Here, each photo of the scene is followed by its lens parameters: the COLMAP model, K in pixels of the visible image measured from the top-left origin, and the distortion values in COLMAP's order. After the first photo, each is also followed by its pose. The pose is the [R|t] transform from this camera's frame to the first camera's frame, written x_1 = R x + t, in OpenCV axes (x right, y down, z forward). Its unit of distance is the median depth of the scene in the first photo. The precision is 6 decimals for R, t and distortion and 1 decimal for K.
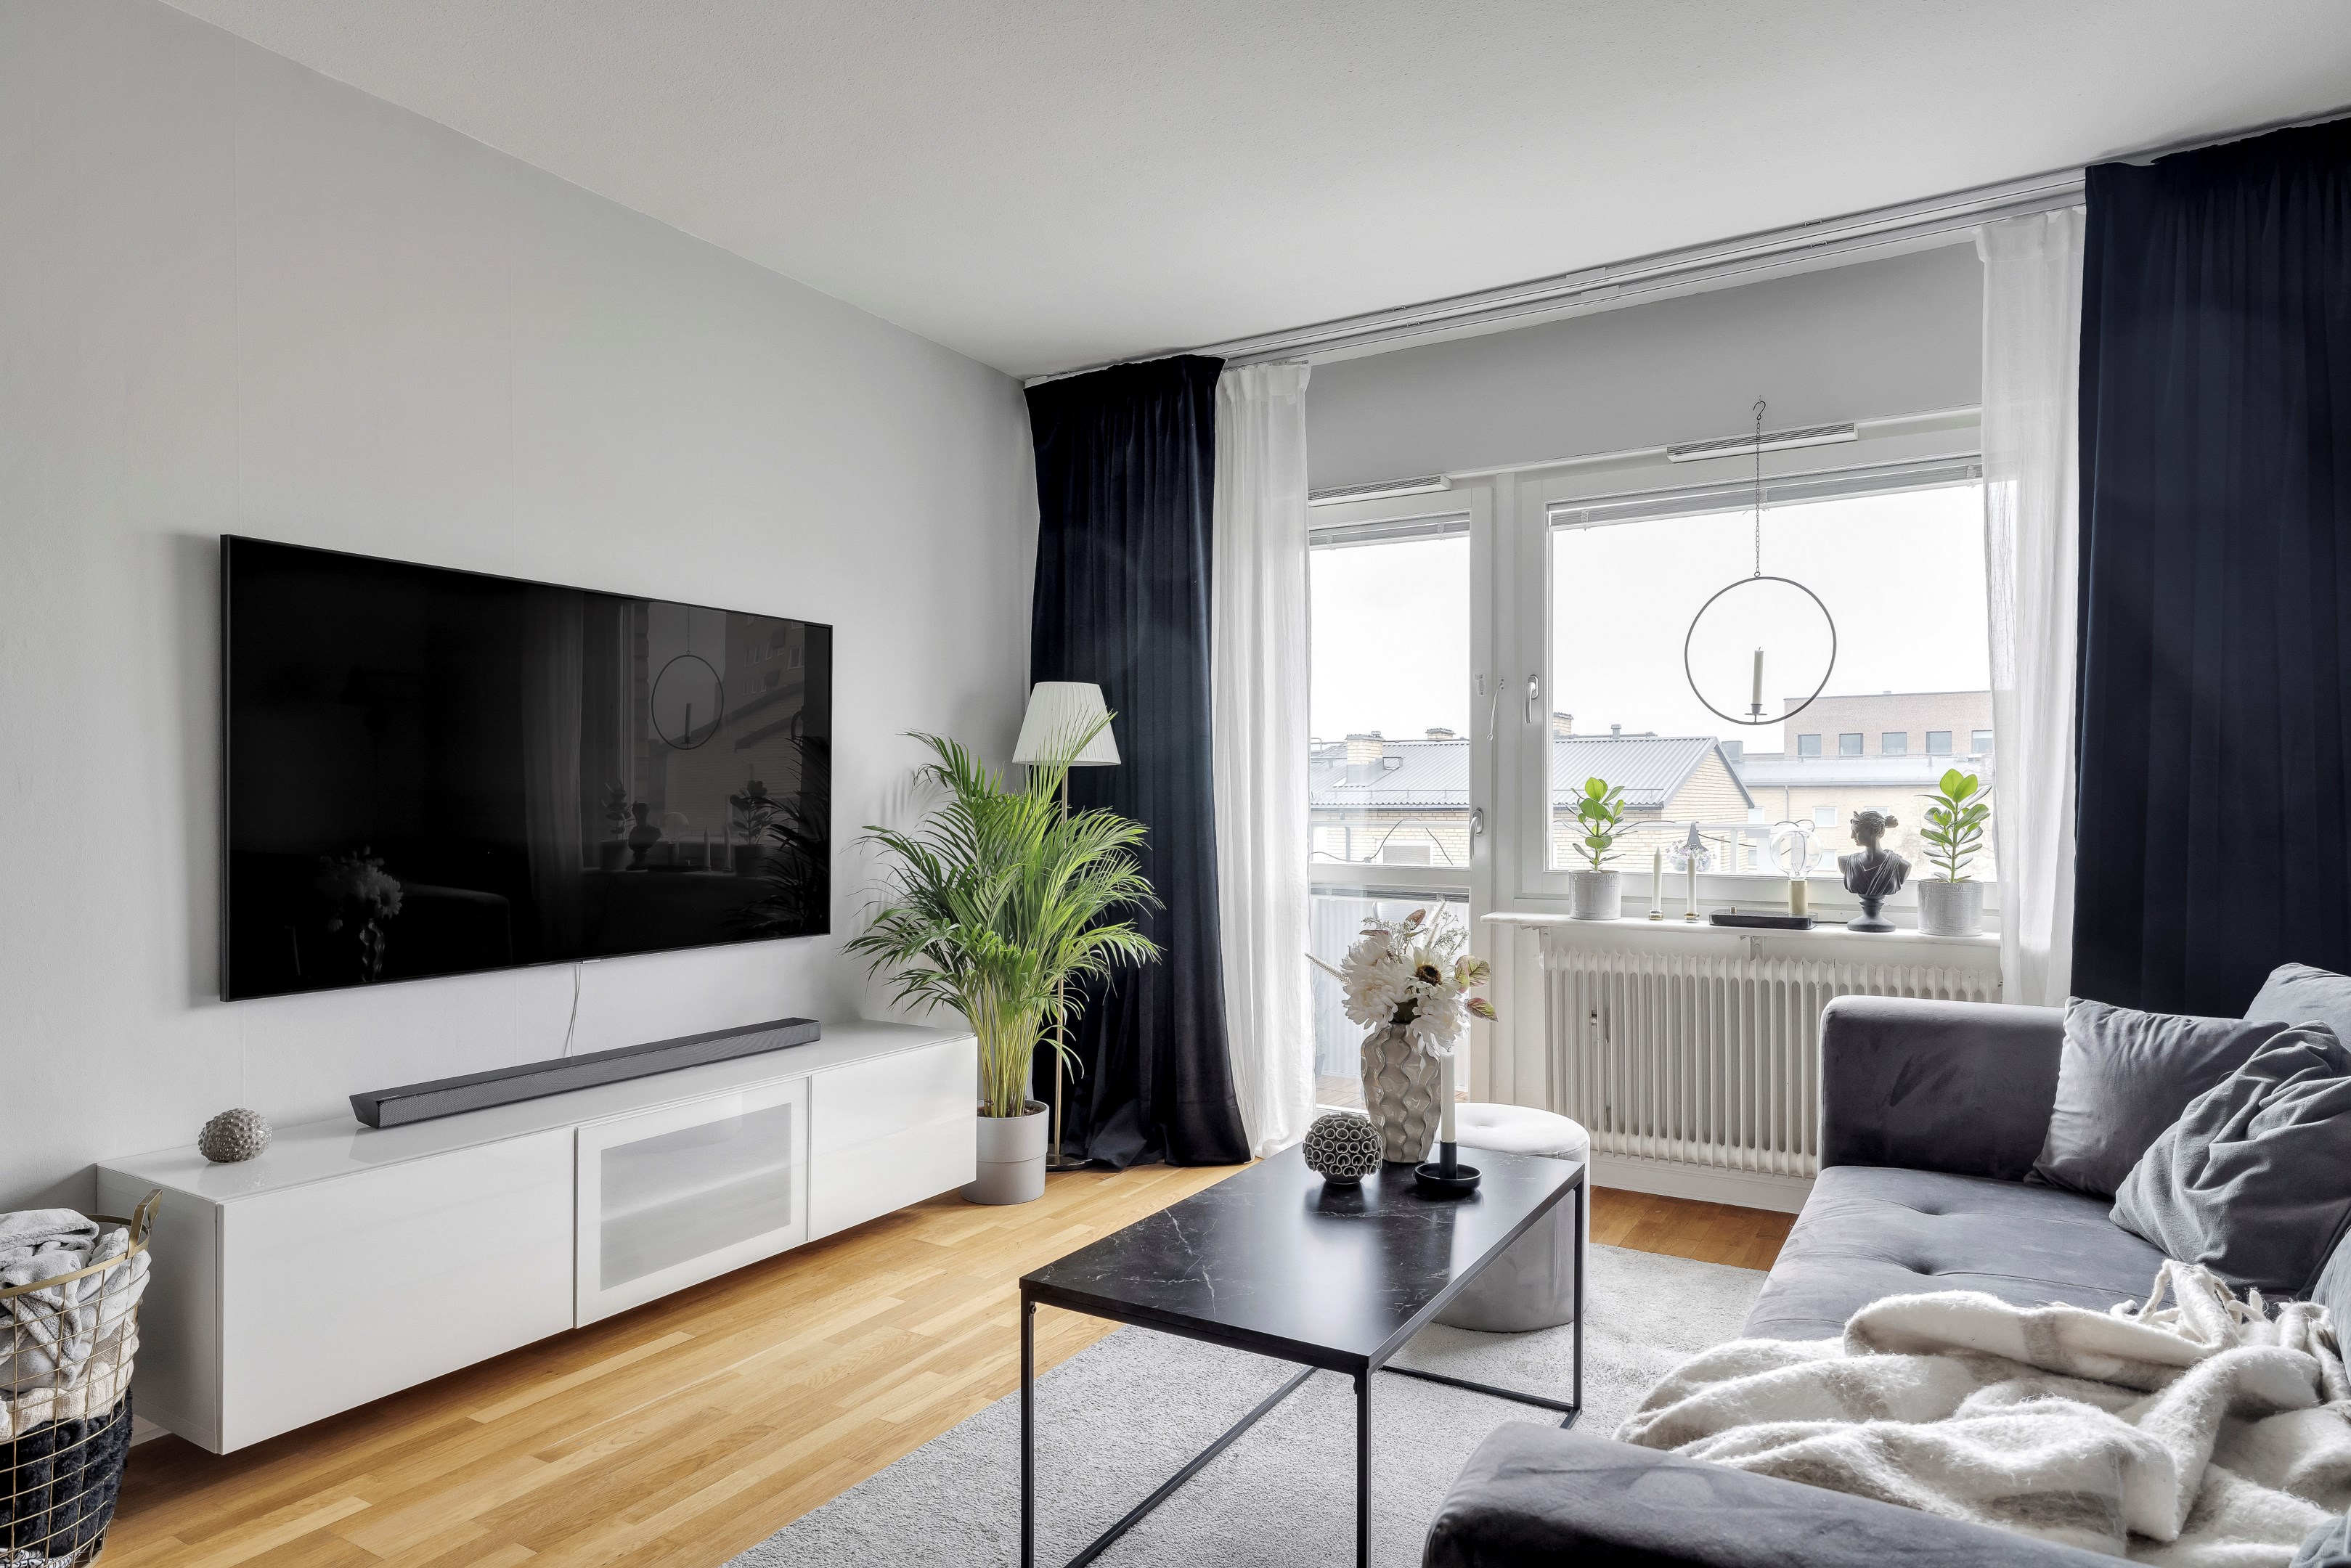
lens RADIAL K [[1238.7, 0, 1175.5], [0, 1238.7, 784.0], [0, 0, 1]] dist [0.002229, -0.000344]
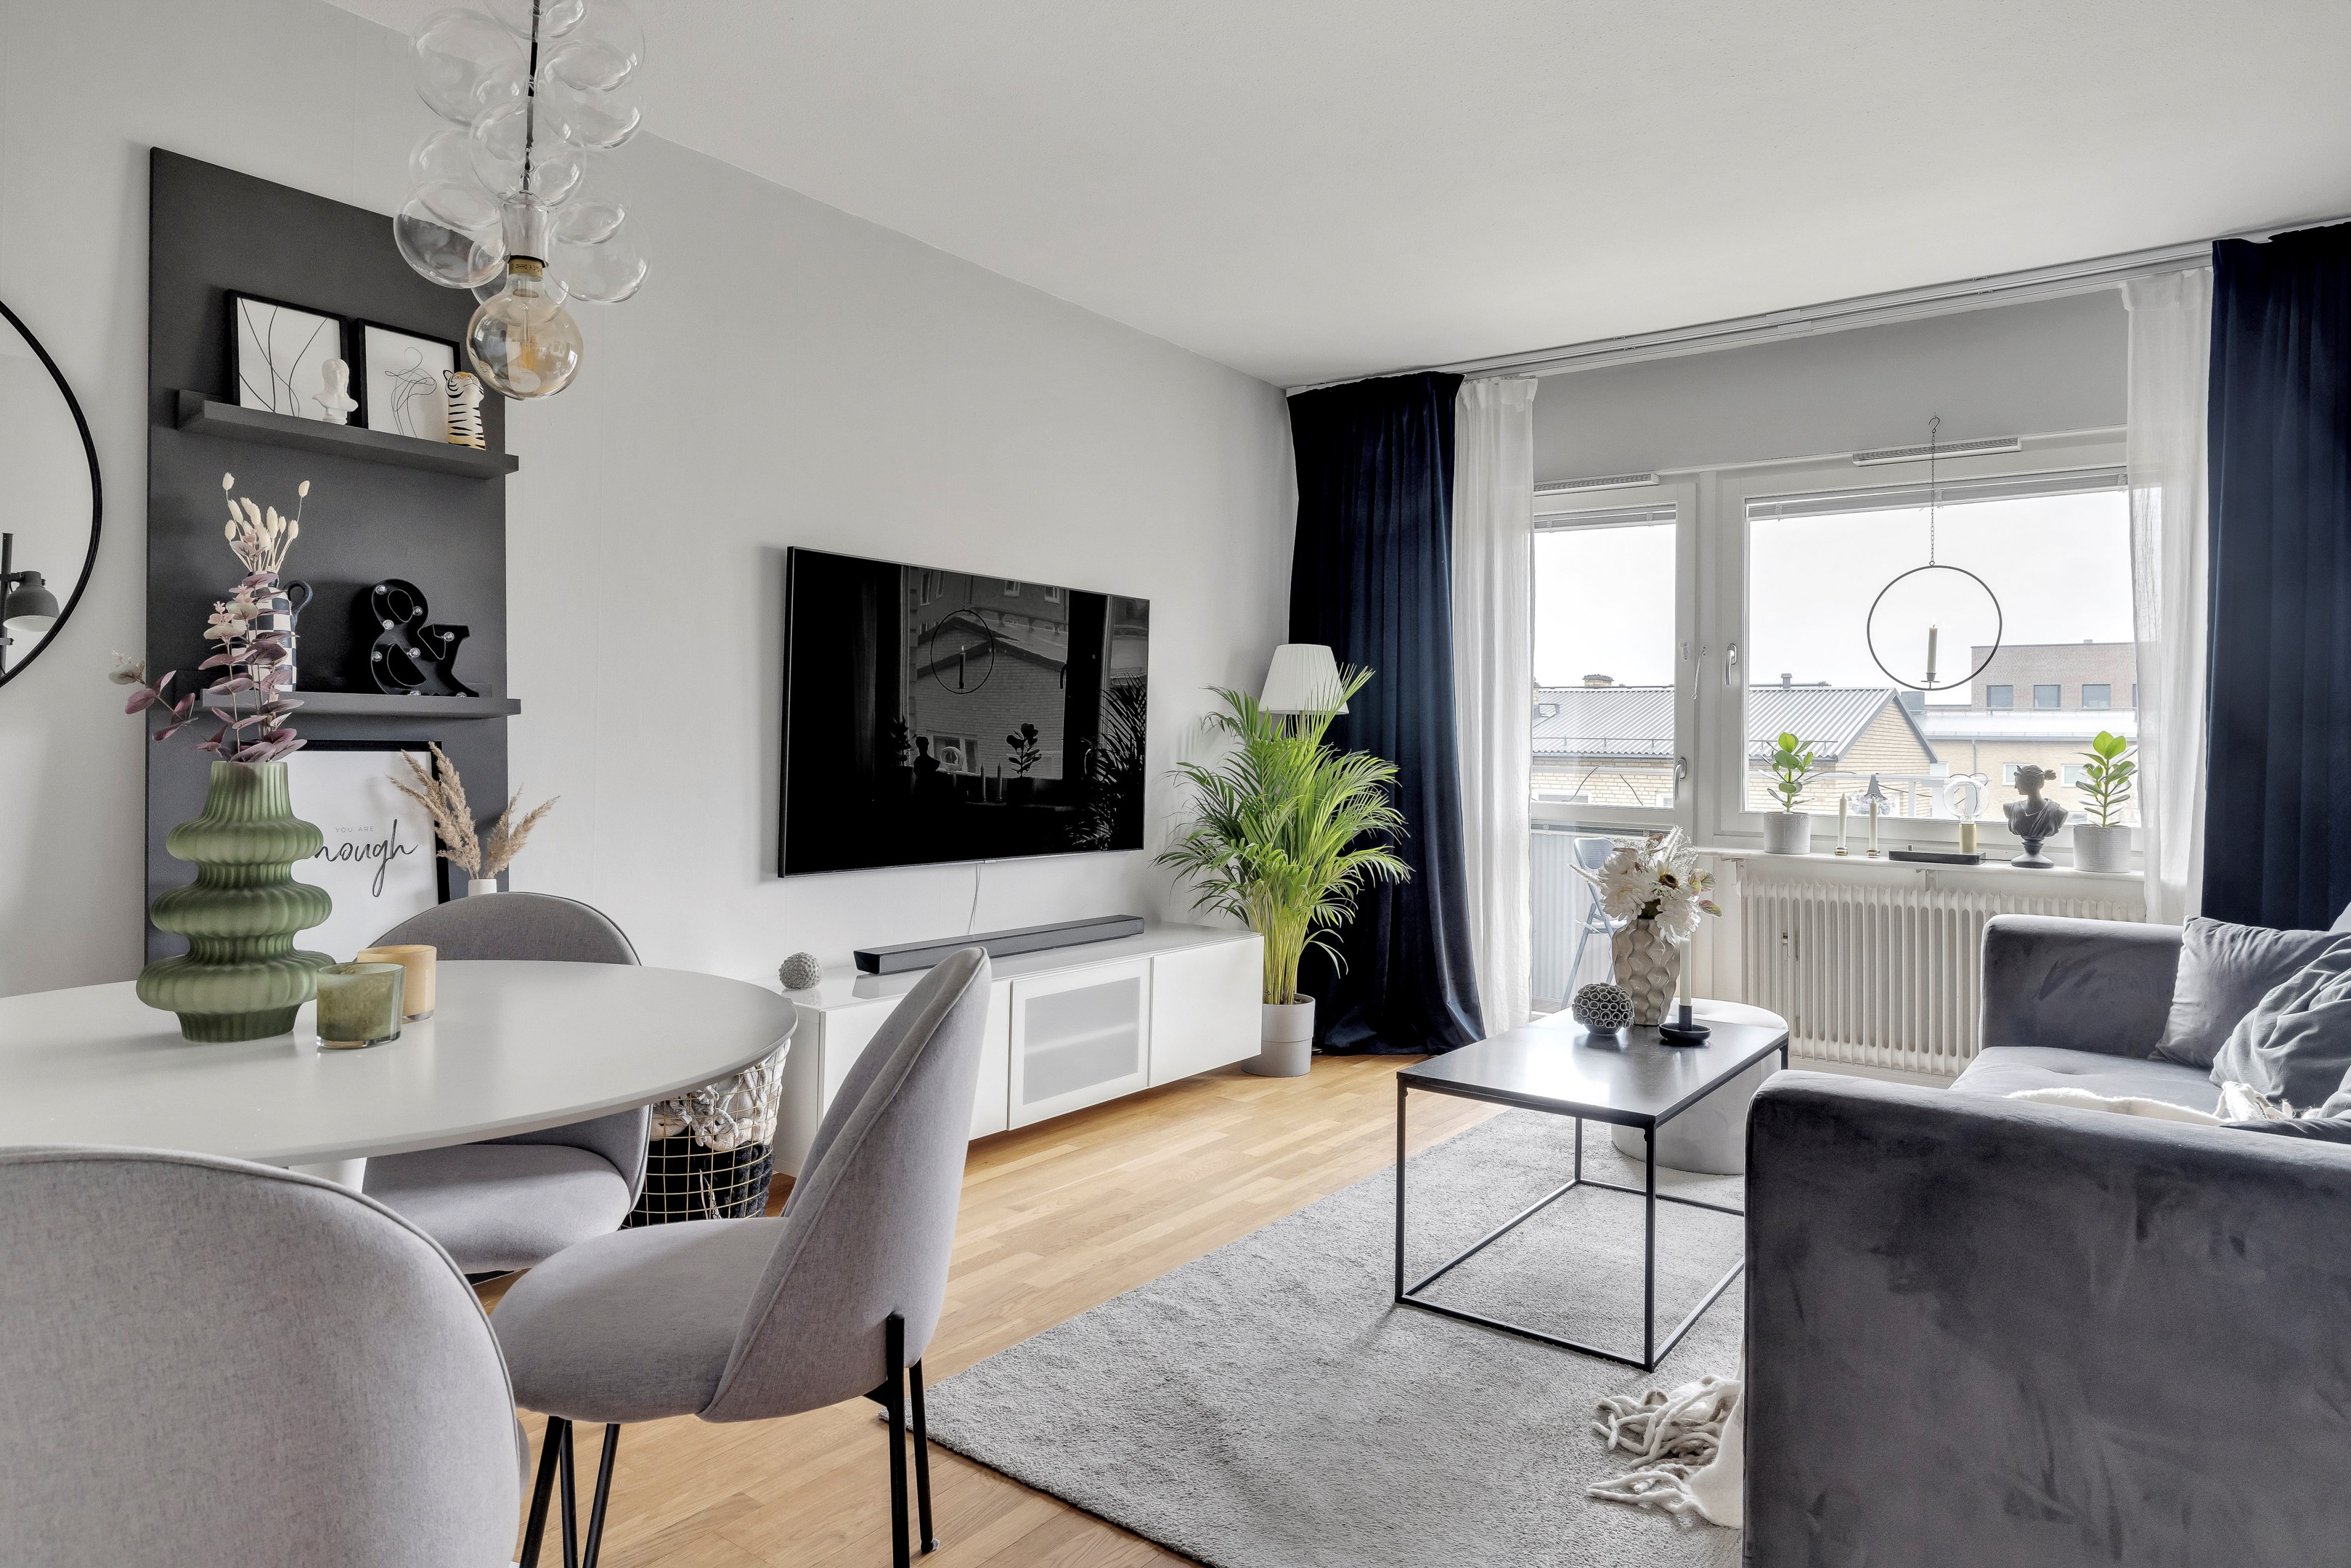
lens RADIAL K [[1303.3, 0, 1177.5], [0, 1303.3, 694.0], [0, 0, 1]] dist [-0.002635, 0.000875]
pose [[0.995645, 0.014134, -0.092148, -0.129658], [-0.016399, 0.999581, -0.023867, -0.003118], [0.091772, 0.025274, 0.995459, -0.296223]]
